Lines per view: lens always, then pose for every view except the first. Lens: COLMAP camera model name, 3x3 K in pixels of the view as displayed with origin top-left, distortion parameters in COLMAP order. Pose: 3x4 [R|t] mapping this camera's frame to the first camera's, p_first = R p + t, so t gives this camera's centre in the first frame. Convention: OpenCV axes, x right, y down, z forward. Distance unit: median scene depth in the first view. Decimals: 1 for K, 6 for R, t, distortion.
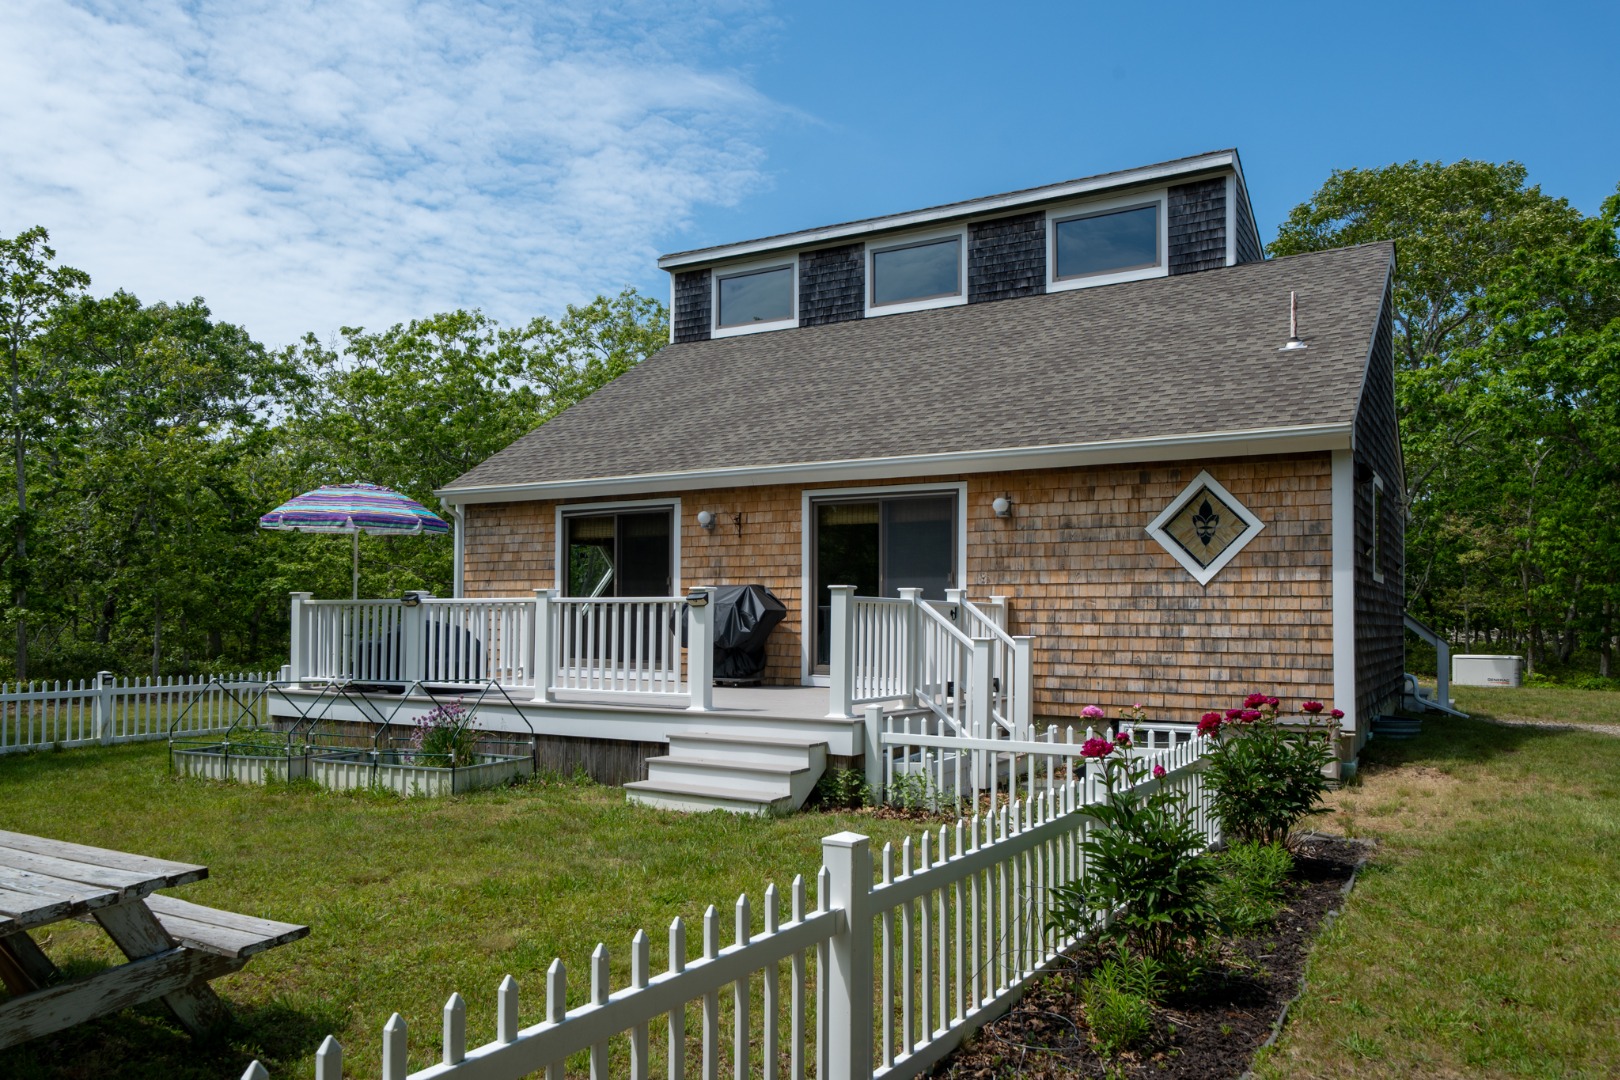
lens RADIAL K [[1165.7, 0, 806.4], [0, 1165.7, 595.8], [0, 0, 1]] dist [-0.004706, -0.003714]
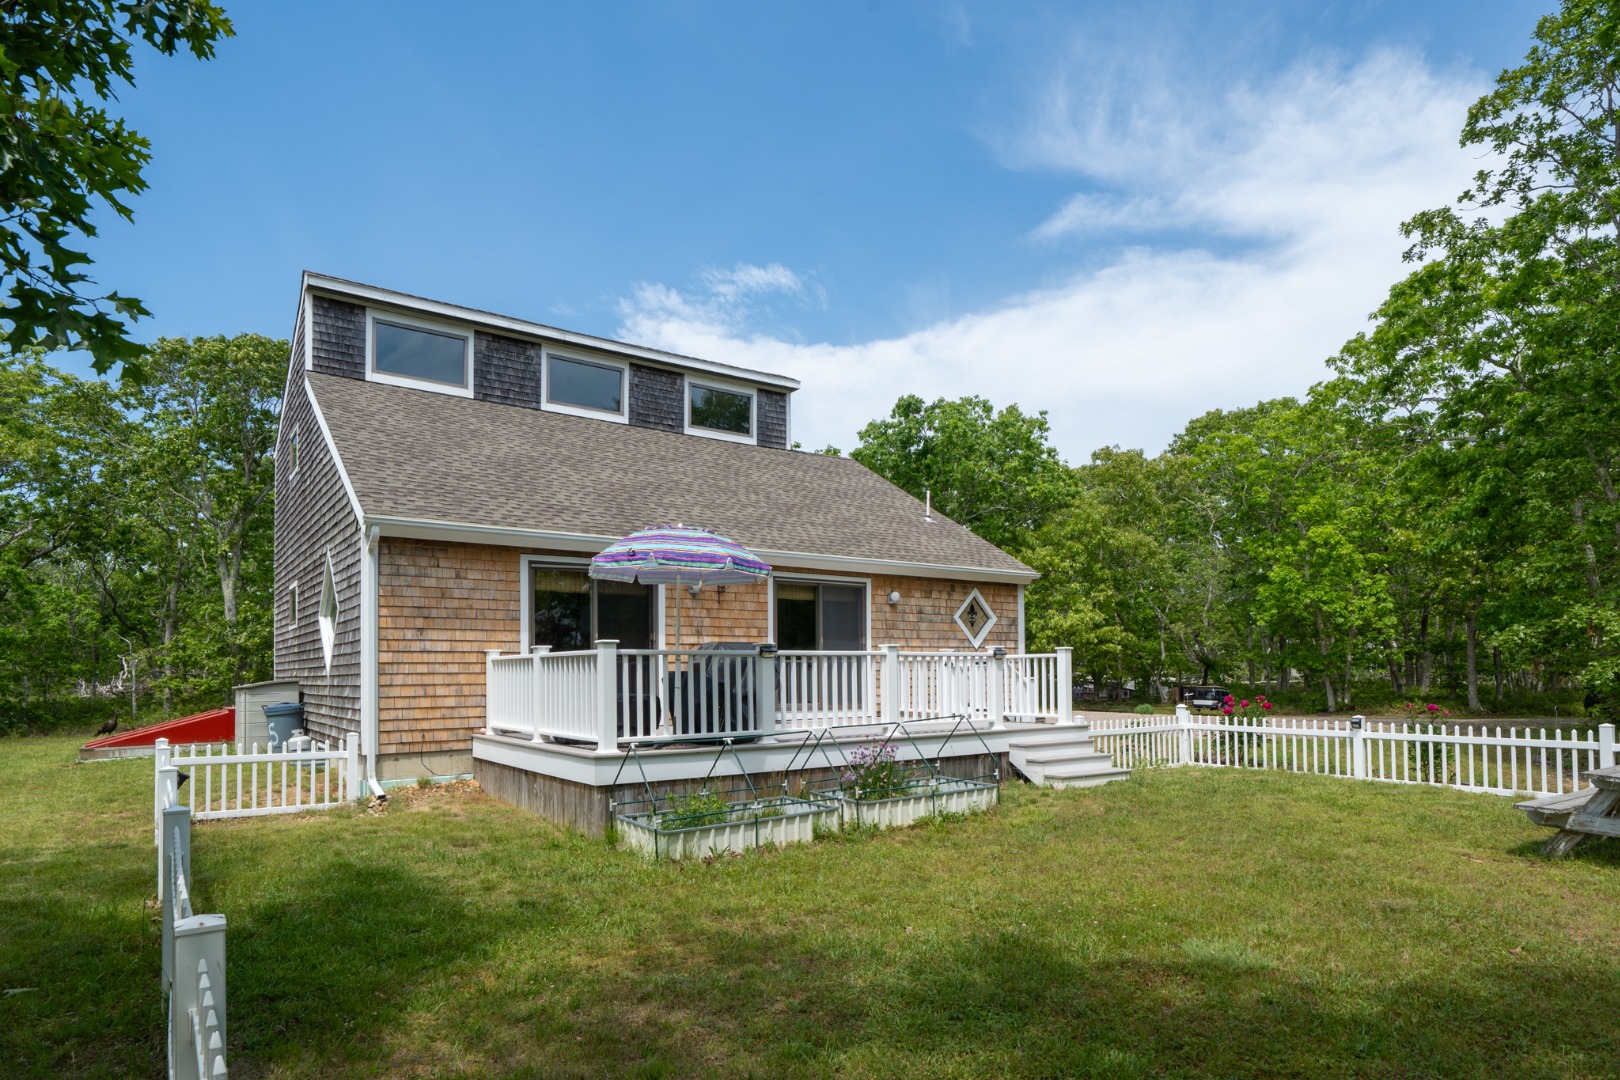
lens RADIAL K [[896.0, 0, 813.9], [0, 896.0, 655.4], [0, 0, 1]] dist [0.000849, 0.000662]
pose [[0.418500, 0.008258, 0.908179, -0.963876], [-0.009728, 0.999942, -0.004610, 0.009171], [-0.908165, -0.006905, 0.418556, 0.574579]]
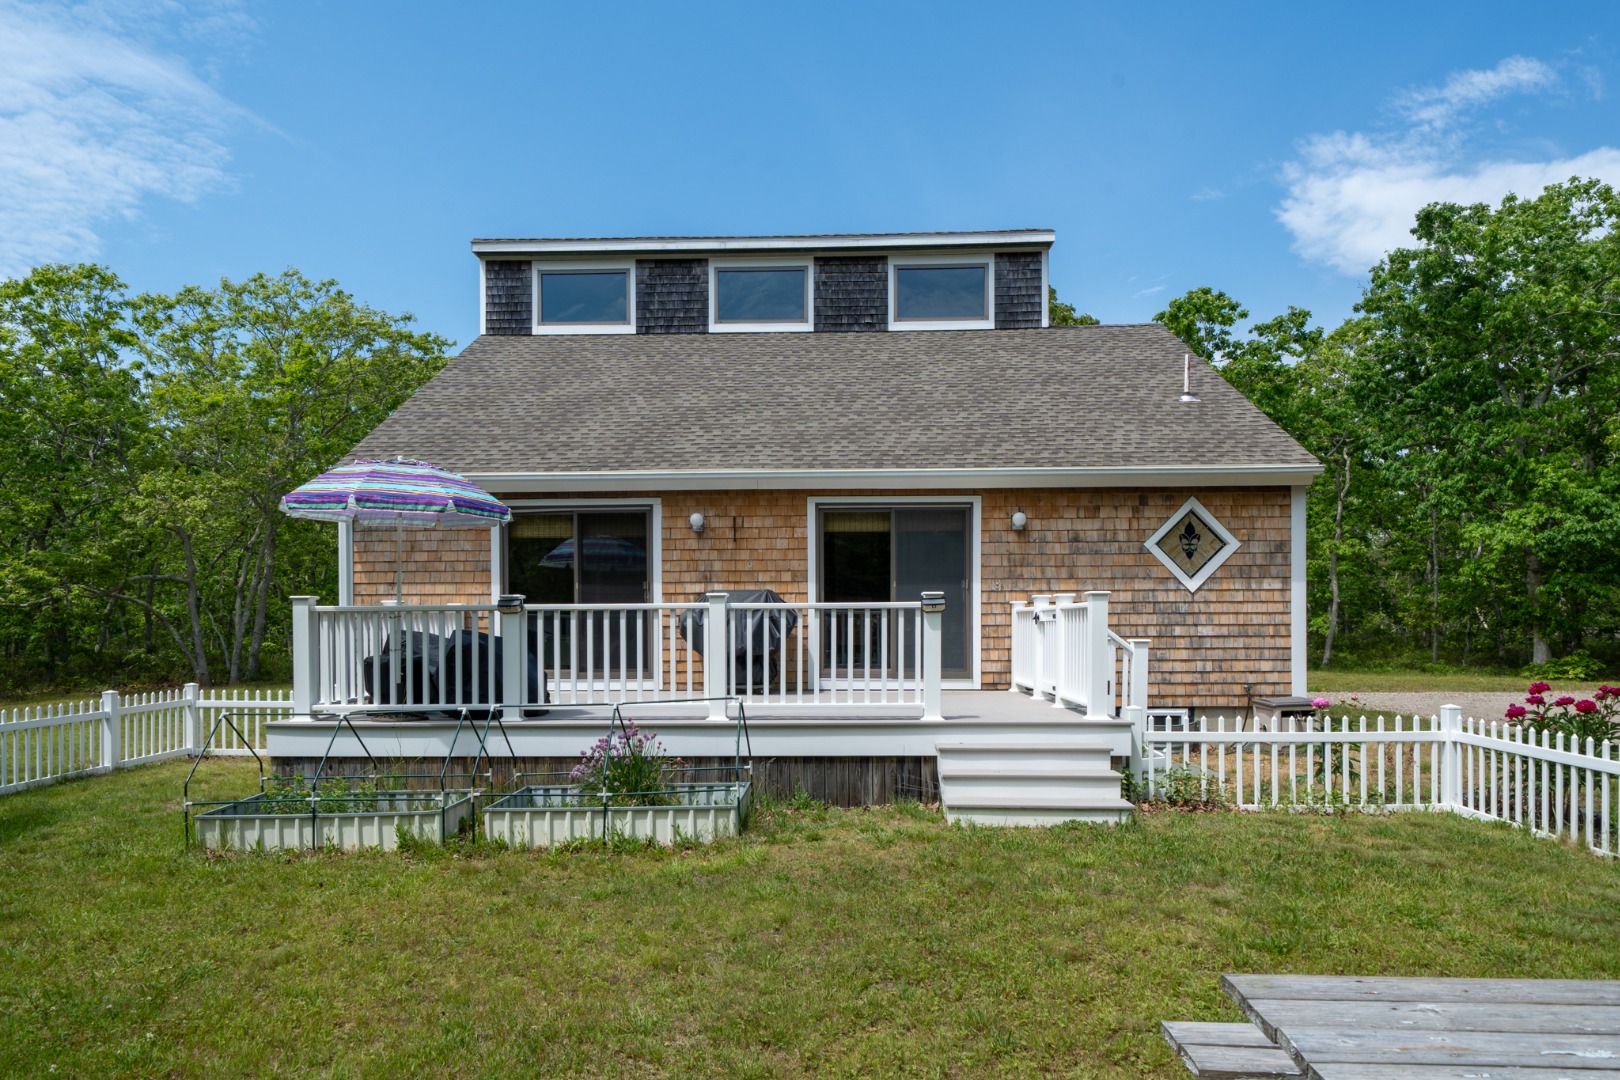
lens RADIAL K [[1002.8, 0, 804.8], [0, 1002.8, 631.5], [0, 0, 1]] dist [-0.003895, 0.000534]
pose [[0.881351, -0.013985, 0.472256, -0.450607], [-0.000540, 0.999531, 0.030605, -0.000194], [-0.472463, -0.027229, 0.880930, 0.251031]]
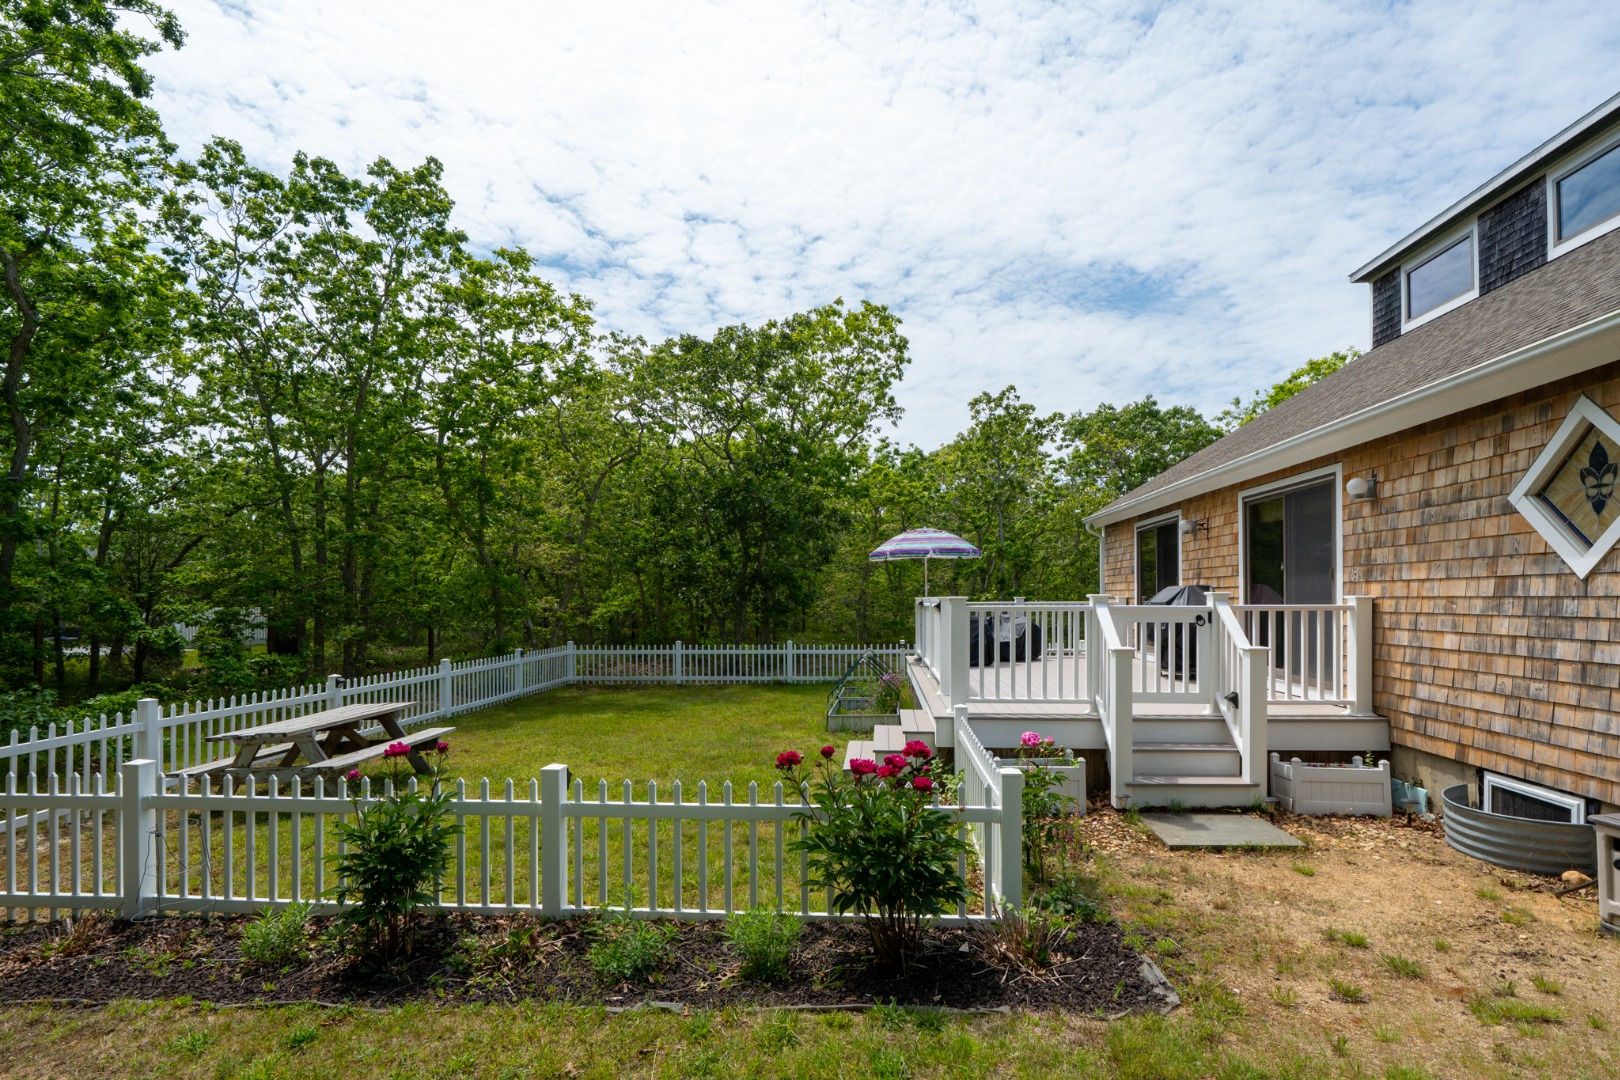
lens RADIAL K [[771.6, 0, 836.1], [0, 771.6, 598.9], [0, 0, 1]] dist [-0.011617, 0.000576]
pose [[0.445328, -0.006833, -0.895342, 0.478940], [0.025981, 0.999648, 0.005294, -0.009774], [0.894991, -0.025619, 0.445349, 0.410929]]
